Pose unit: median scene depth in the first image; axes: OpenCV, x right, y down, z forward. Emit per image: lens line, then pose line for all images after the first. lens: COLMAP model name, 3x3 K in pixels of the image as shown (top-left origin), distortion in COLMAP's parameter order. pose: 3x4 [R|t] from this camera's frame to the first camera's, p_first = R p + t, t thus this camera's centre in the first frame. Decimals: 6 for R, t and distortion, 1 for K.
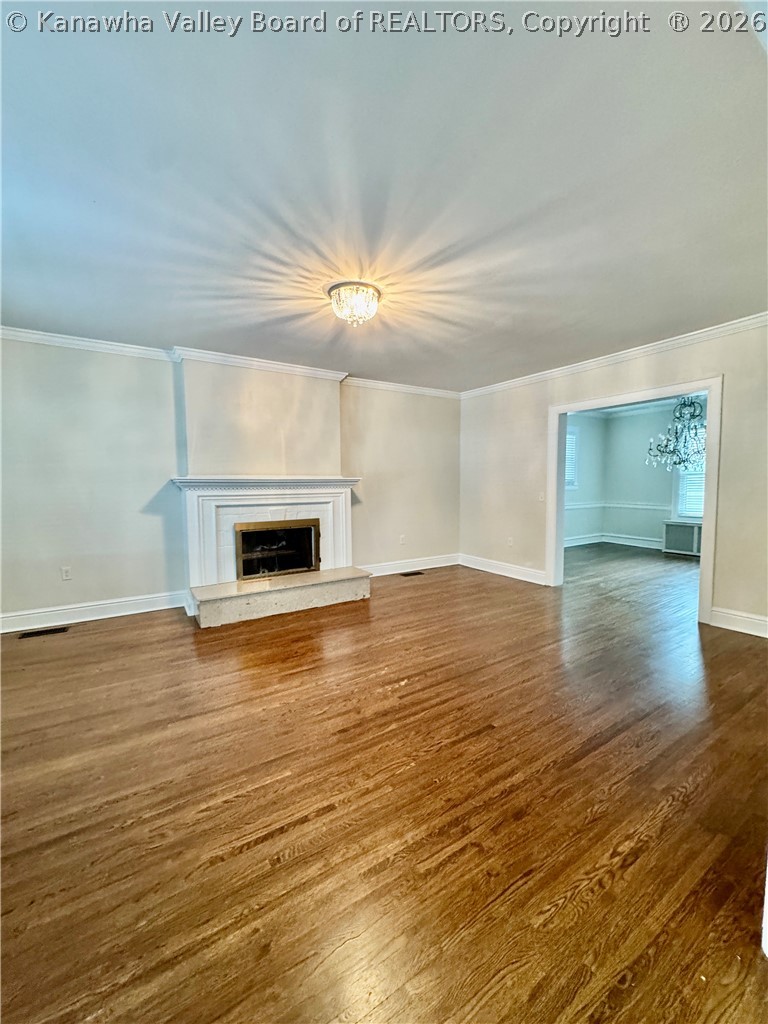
lens RADIAL K [[428.2, 0, 386.7], [0, 428.2, 514.7], [0, 0, 1]] dist [-0.001867, -0.000312]
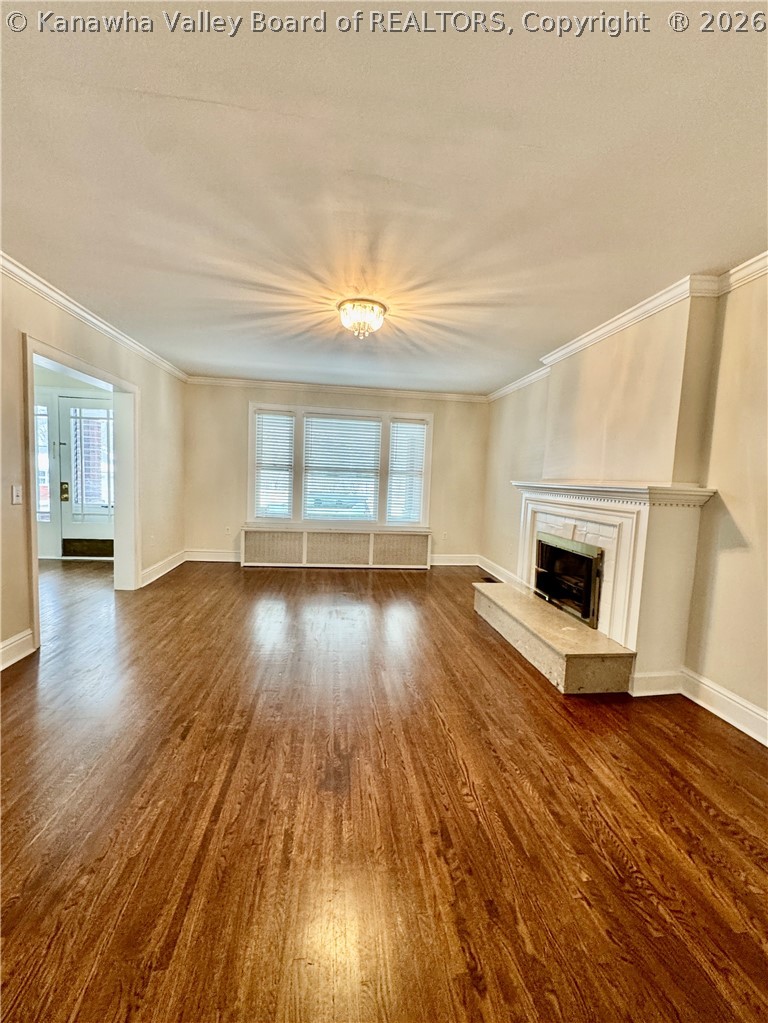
lens RADIAL K [[427.8, 0, 386.7], [0, 427.8, 514.1], [0, 0, 1]] dist [-0.001867, -0.000312]
pose [[-0.453260, 0.059578, -0.889385, 0.590462], [-0.108136, 0.986719, 0.121208, -0.090057], [0.884795, 0.151114, -0.440798, 1.061035]]
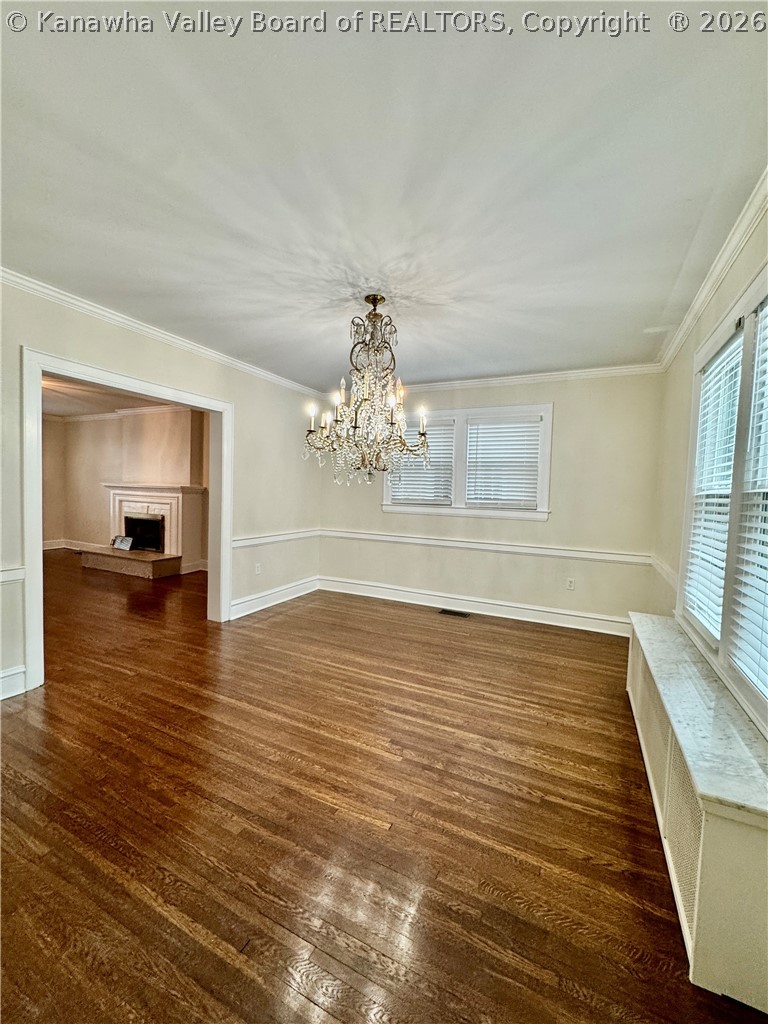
lens RADIAL K [[428.2, 0, 386.7], [0, 428.2, 514.7], [0, 0, 1]] dist [-0.001867, -0.000312]
pose [[0.485877, 0.066598, -0.871486, 1.471765], [-0.100480, 0.994738, 0.019997, -0.098038], [0.868232, 0.077850, 0.490012, 1.019339]]
